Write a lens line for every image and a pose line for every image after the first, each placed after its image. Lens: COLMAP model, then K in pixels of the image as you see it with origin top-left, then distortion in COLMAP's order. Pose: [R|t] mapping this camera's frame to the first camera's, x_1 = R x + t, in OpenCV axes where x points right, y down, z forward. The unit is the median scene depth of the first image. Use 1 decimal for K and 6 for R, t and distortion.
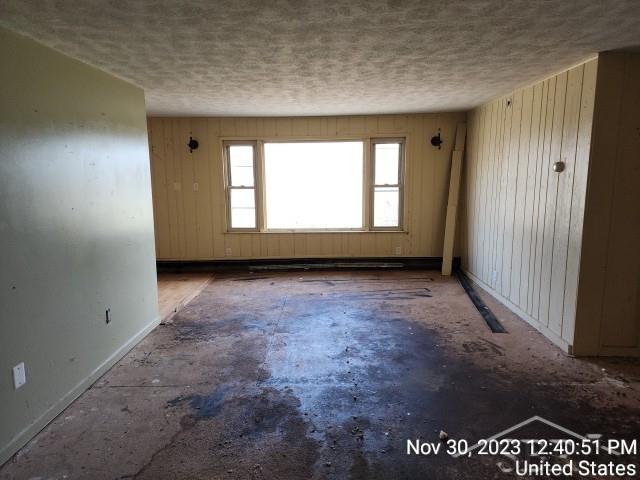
lens RADIAL K [[433.3, 0, 319.1], [0, 433.3, 240.1], [0, 0, 1]] dist [0.034117, 0.000249]
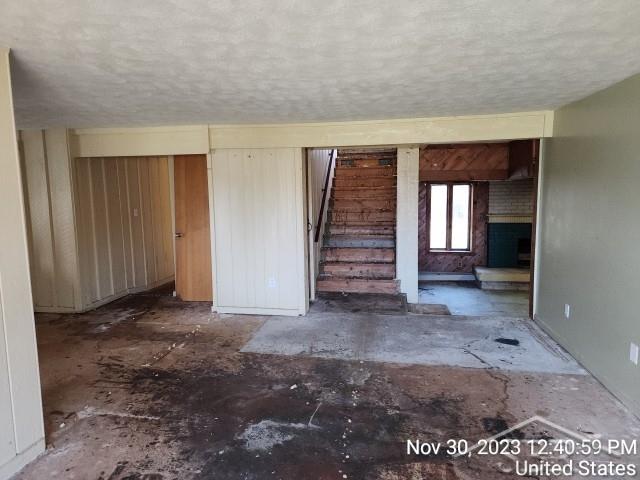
lens RADIAL K [[433.3, 0, 318.3], [0, 433.3, 239.0], [0, 0, 1]] dist [0.034117, 0.000249]
pose [[-0.988708, 0.003892, 0.149803, 0.003774], [0.045278, 0.960698, 0.273878, -0.297474], [-0.142850, 0.277568, -0.950026, 1.742275]]
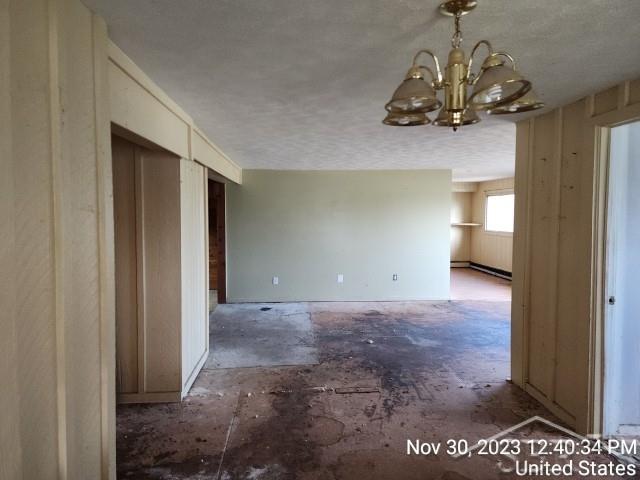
lens RADIAL K [[433.3, 0, 318.3], [0, 433.3, 237.7], [0, 0, 1]] dist [0.034117, 0.000249]
pose [[0.089326, 0.071077, -0.993463, 1.826116], [-0.155157, 0.986266, 0.056611, -0.094616], [0.983843, 0.149086, 0.099127, 0.394591]]
